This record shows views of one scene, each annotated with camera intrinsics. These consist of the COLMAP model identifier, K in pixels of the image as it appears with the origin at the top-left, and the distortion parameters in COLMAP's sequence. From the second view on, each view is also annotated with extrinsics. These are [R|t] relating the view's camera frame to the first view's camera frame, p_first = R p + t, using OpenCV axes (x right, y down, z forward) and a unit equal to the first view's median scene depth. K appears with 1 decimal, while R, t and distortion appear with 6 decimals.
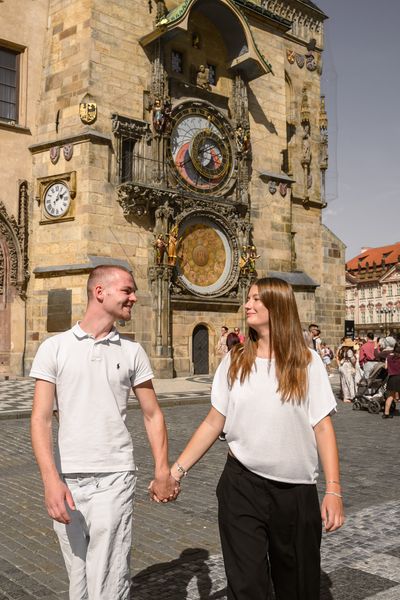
lens RADIAL K [[711.3, 0, 190.2], [0, 711.3, 332.2], [0, 0, 1]] dist [0.022744, 0.000000]
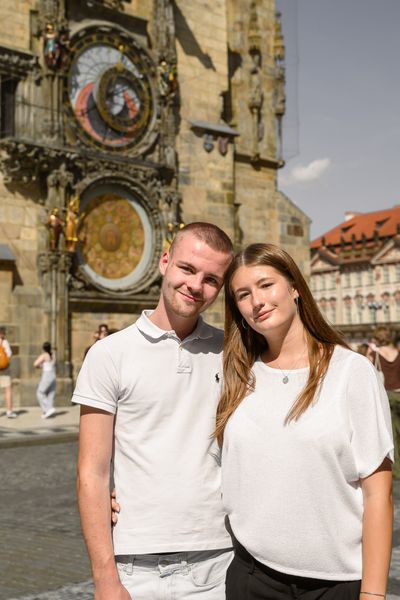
lens RADIAL K [[1069.6, 0, 199.2], [0, 1069.6, 300.0], [0, 0, 1]] dist [0.157312, 0.000000]
pose [[0.995226, -0.000739, 0.097590, -0.001739], [0.004032, 0.999429, -0.033552, -0.005913], [-0.097509, 0.033786, 0.994661, -0.099965]]
